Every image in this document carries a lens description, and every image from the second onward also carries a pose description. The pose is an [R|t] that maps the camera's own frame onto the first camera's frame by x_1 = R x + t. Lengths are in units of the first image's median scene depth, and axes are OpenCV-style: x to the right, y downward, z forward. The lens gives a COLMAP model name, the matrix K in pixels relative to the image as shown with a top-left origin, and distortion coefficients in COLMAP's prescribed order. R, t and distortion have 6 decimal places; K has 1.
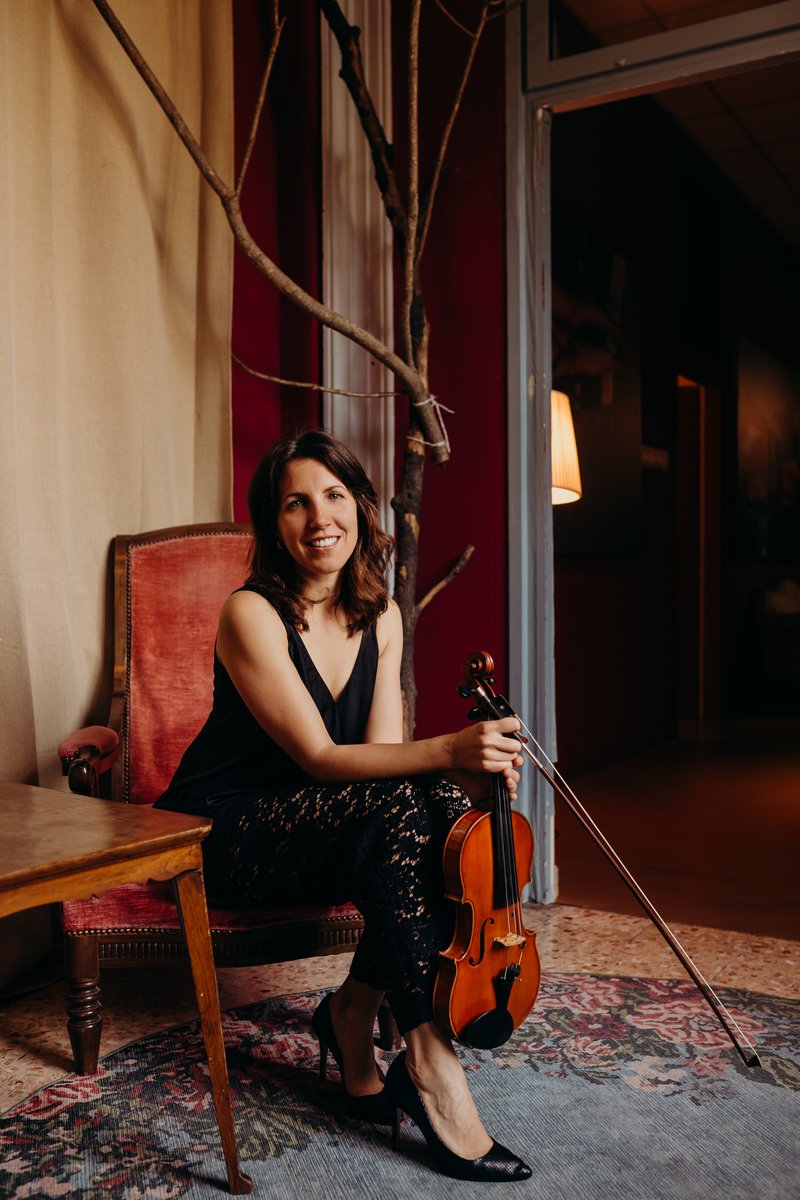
lens RADIAL K [[1193.5, 0, 404.0], [0, 1193.5, 603.2], [0, 0, 1]] dist [-0.044155, 0.027680]
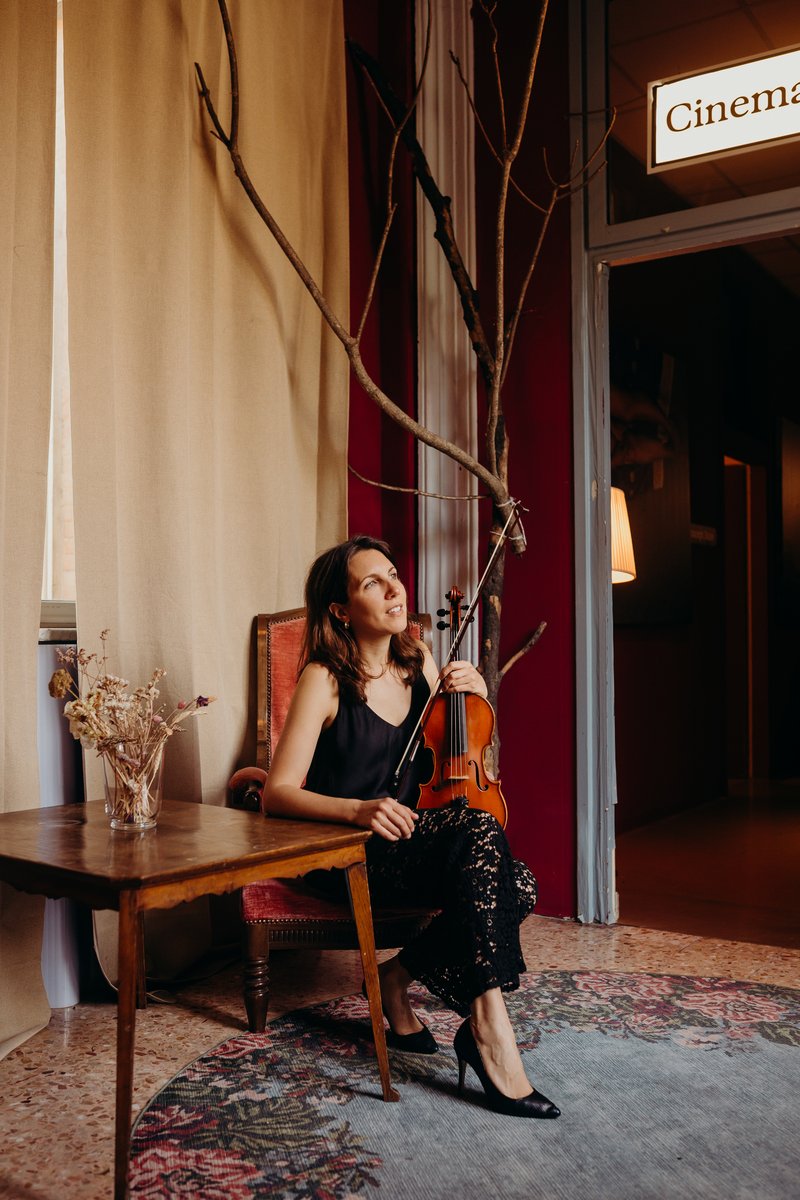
lens RADIAL K [[1193.5, 0, 404.0], [0, 1193.5, 603.2], [0, 0, 1]] dist [-0.044155, 0.027680]
pose [[0.999025, -0.000156, -0.044140, -0.035889], [-0.002169, 0.998612, -0.052626, -0.003733], [0.044087, 0.052671, 0.997638, -0.231767]]
